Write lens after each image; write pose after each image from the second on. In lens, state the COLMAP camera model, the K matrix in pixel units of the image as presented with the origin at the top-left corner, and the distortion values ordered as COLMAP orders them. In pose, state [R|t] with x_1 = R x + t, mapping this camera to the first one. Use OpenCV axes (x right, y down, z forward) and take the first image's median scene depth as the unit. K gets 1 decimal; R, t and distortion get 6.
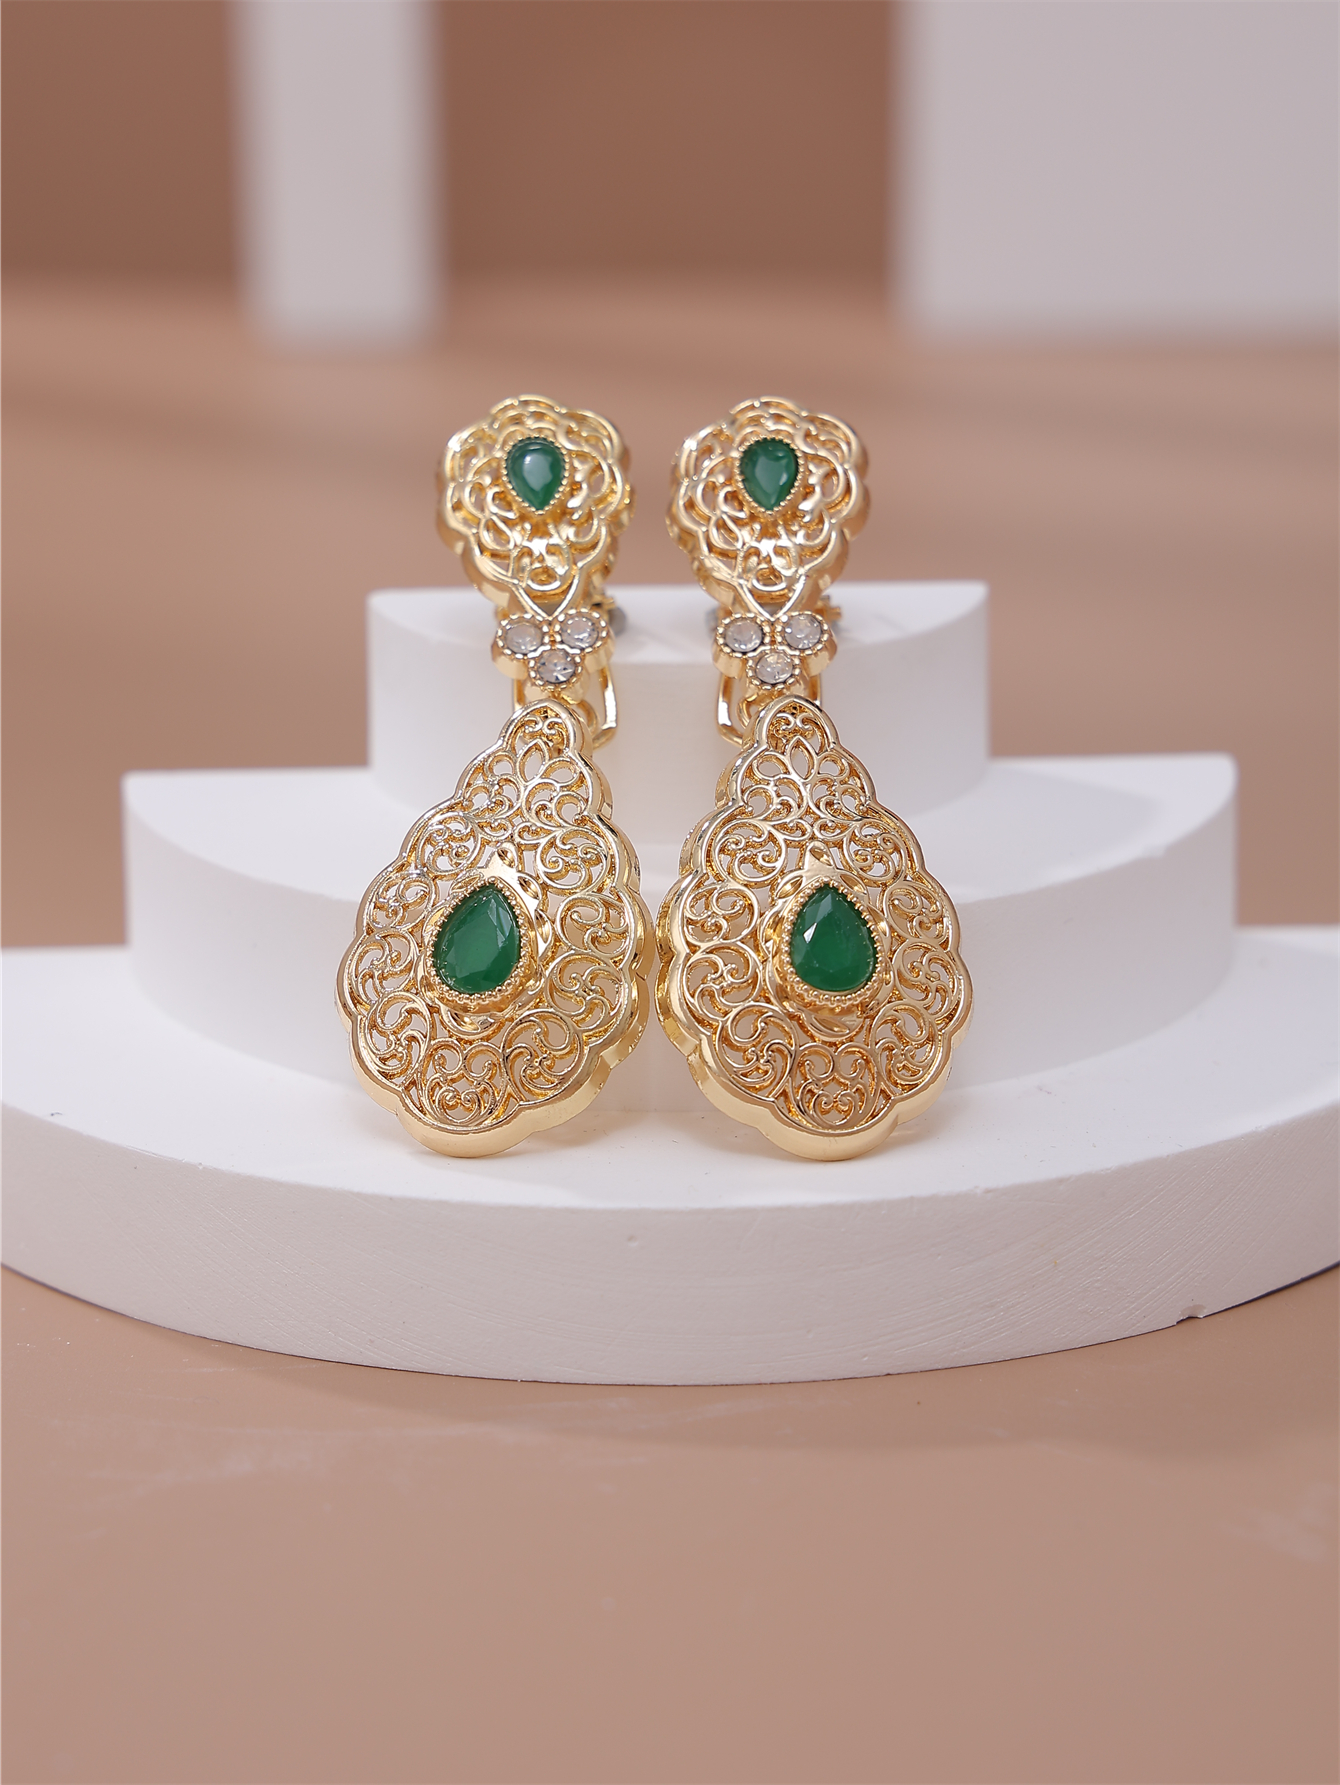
lens RADIAL K [[5156.8, 0, 669.0], [0, 5156.8, 890.1], [0, 0, 1]] dist [0.419876, 0.000000]
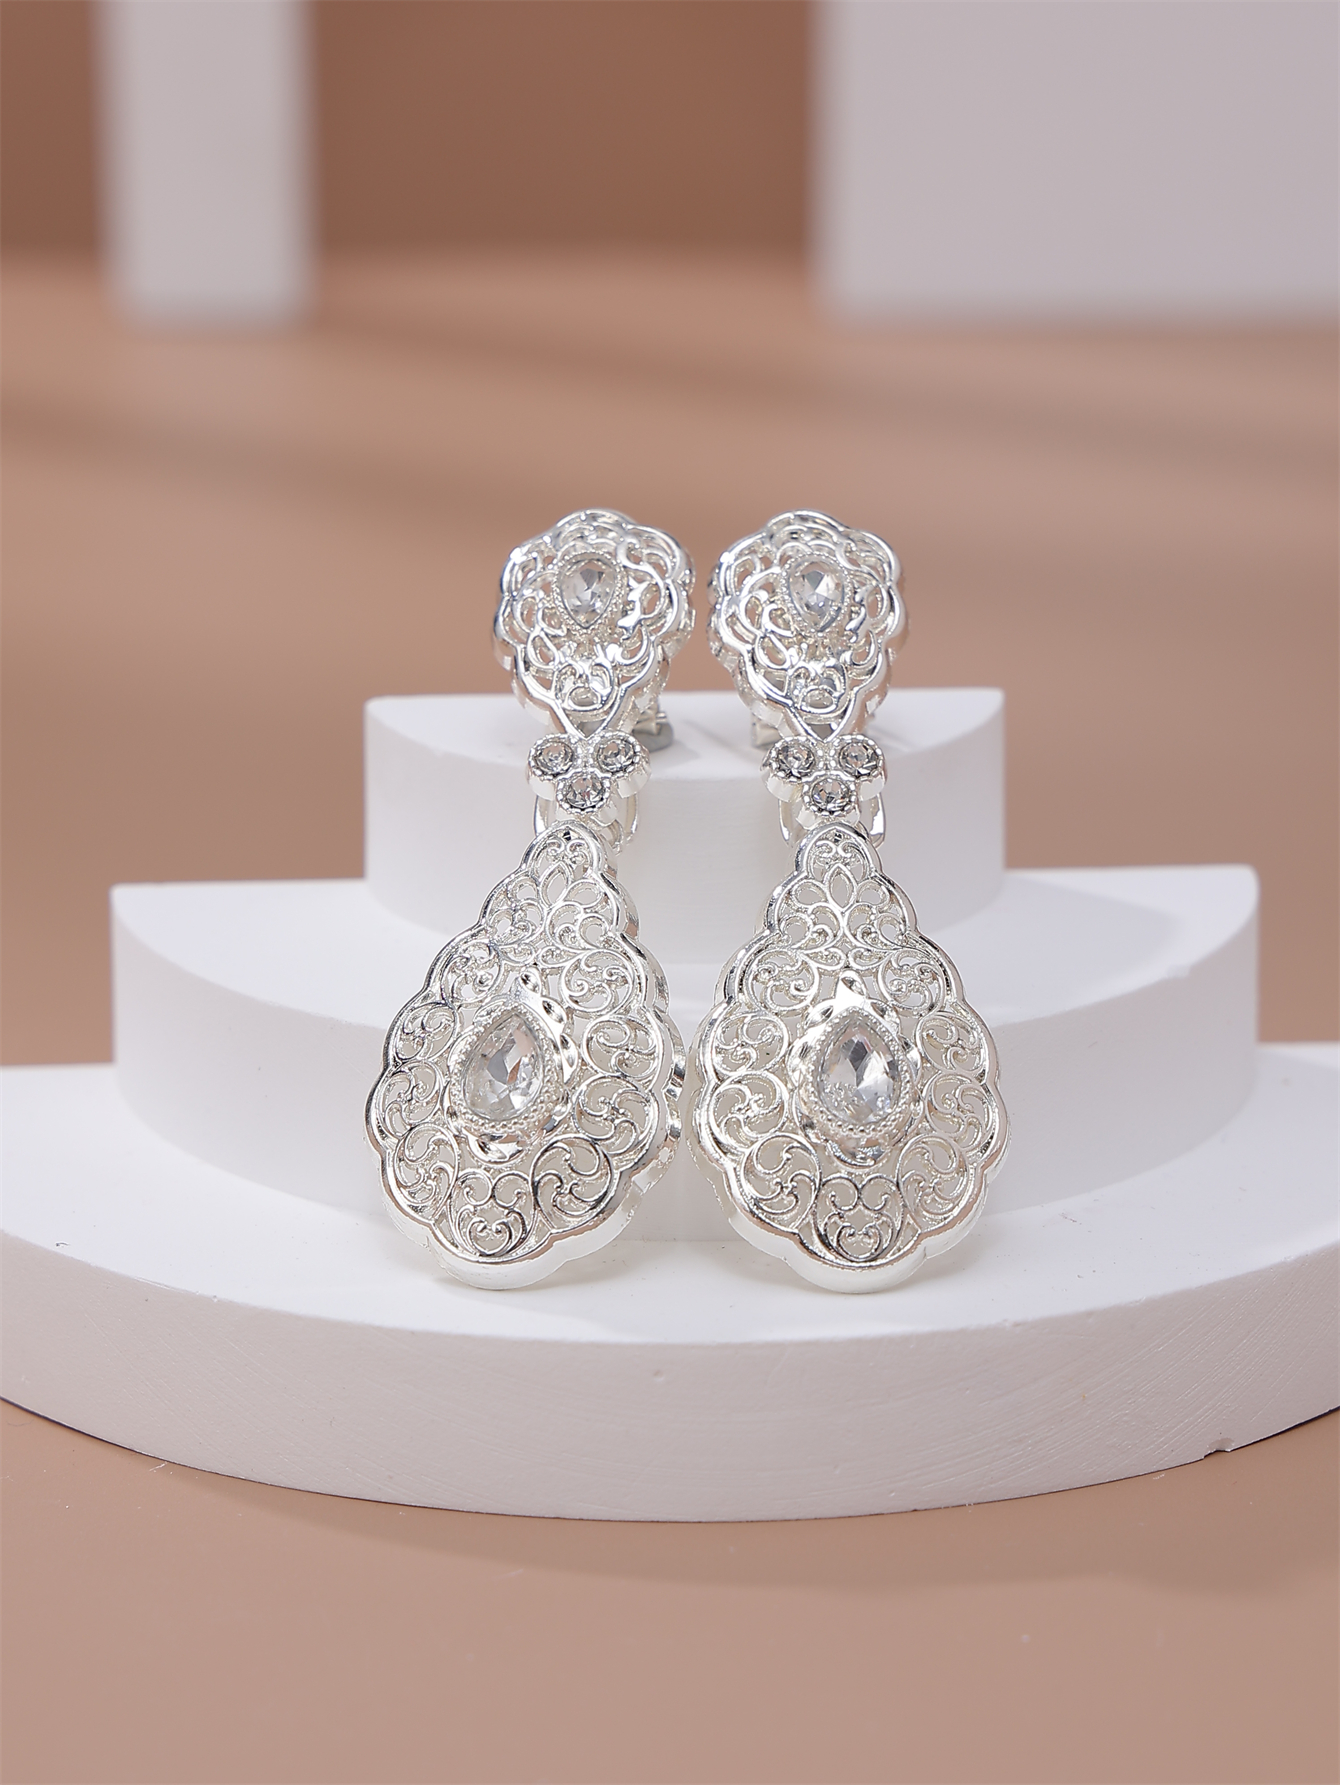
lens RADIAL K [[6158.5, 0, 720.2], [0, 6158.5, 824.2], [0, 0, 1]] dist [0.370118, 0.000000]
pose [[0.999433, 0.002376, 0.033581, -0.034296], [-0.001961, 0.999921, -0.012388, -0.022172], [-0.033608, 0.012315, 0.999359, -0.175440]]
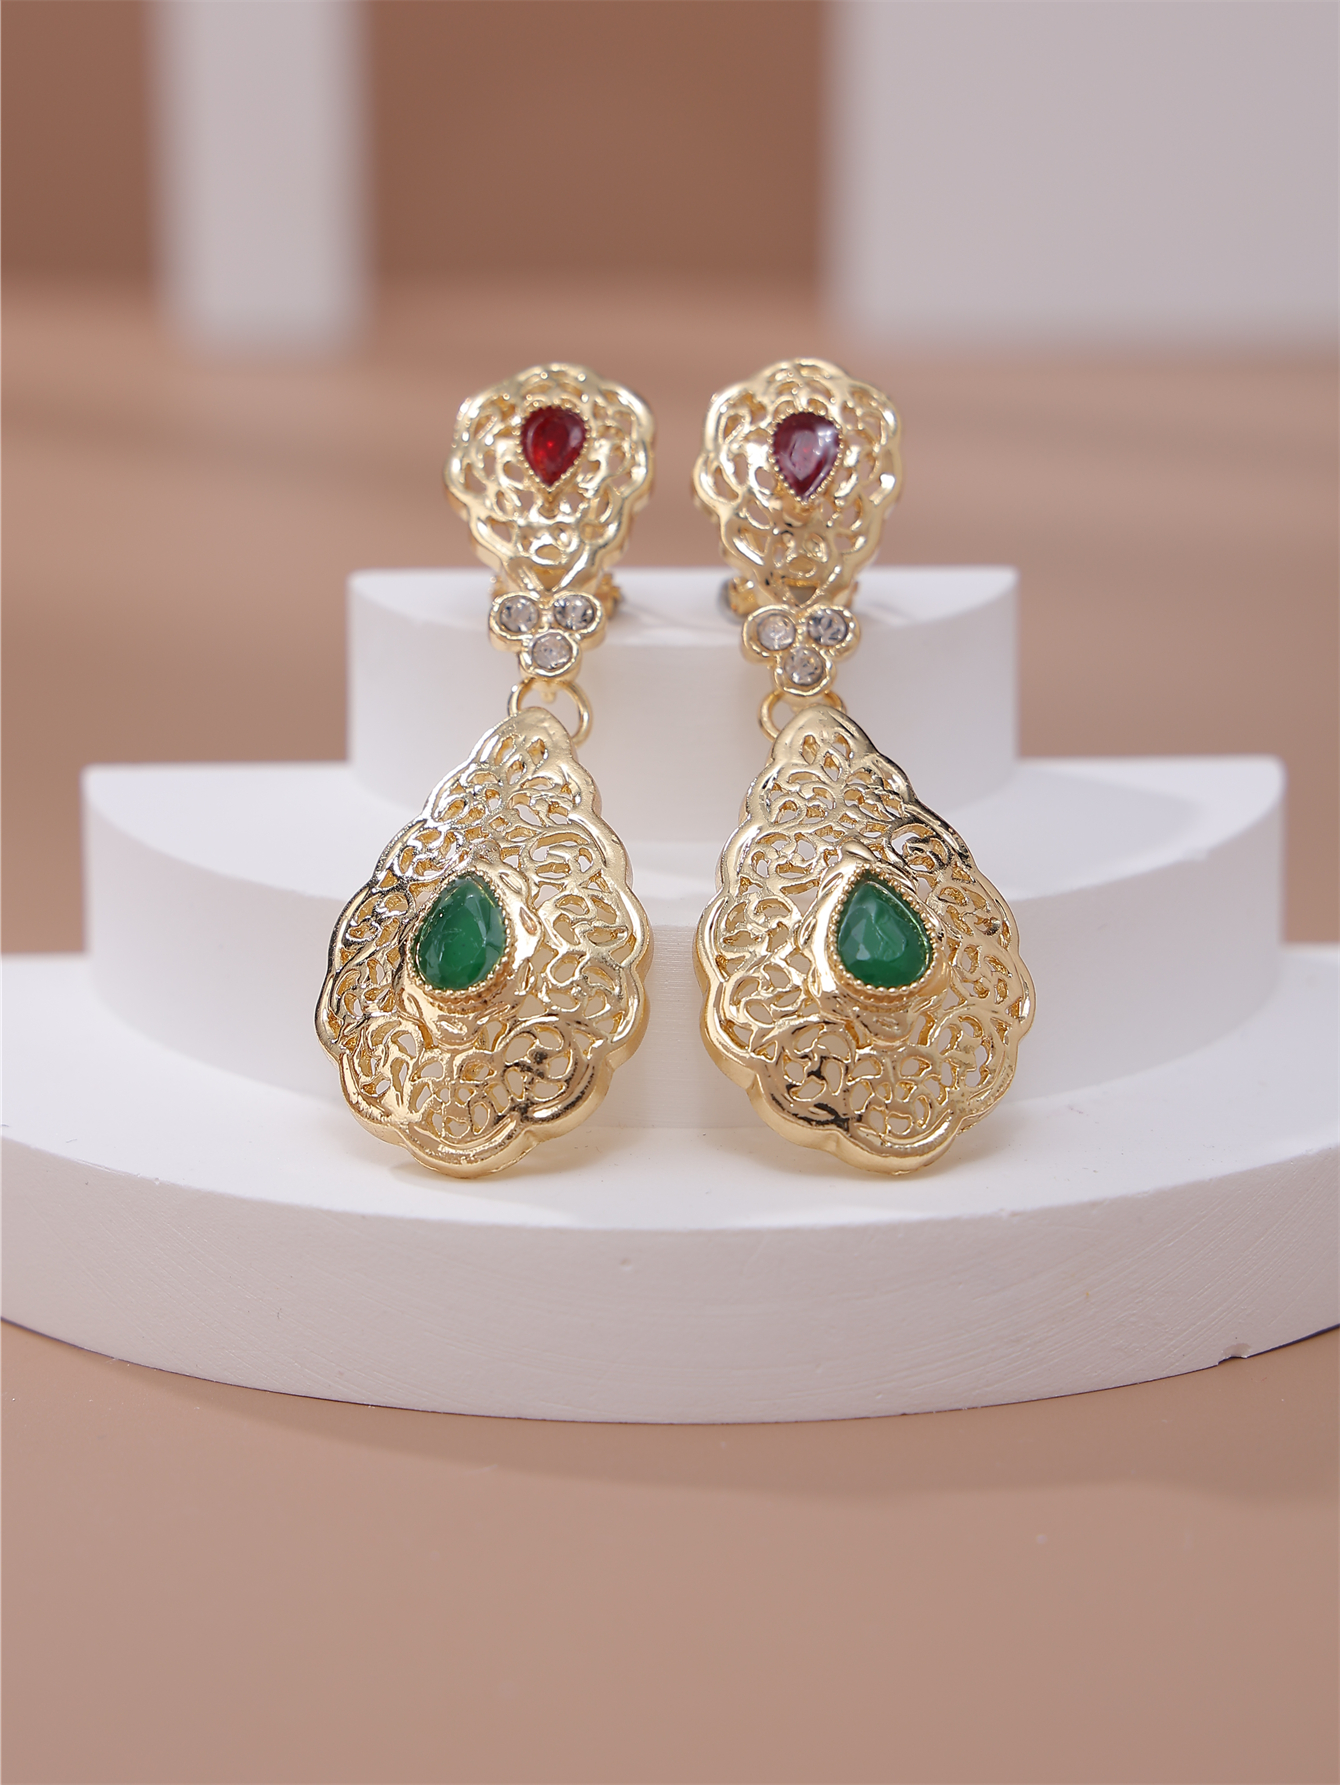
lens RADIAL K [[5151.3, 0, 674.6], [0, 5151.3, 882.7], [0, 0, 1]] dist [0.429985, 0.000000]
pose [[0.999960, 0.008705, -0.002147, 0.002841], [-0.008747, 0.999748, -0.020659, 0.018578], [0.001967, 0.020677, 0.999784, 0.080975]]
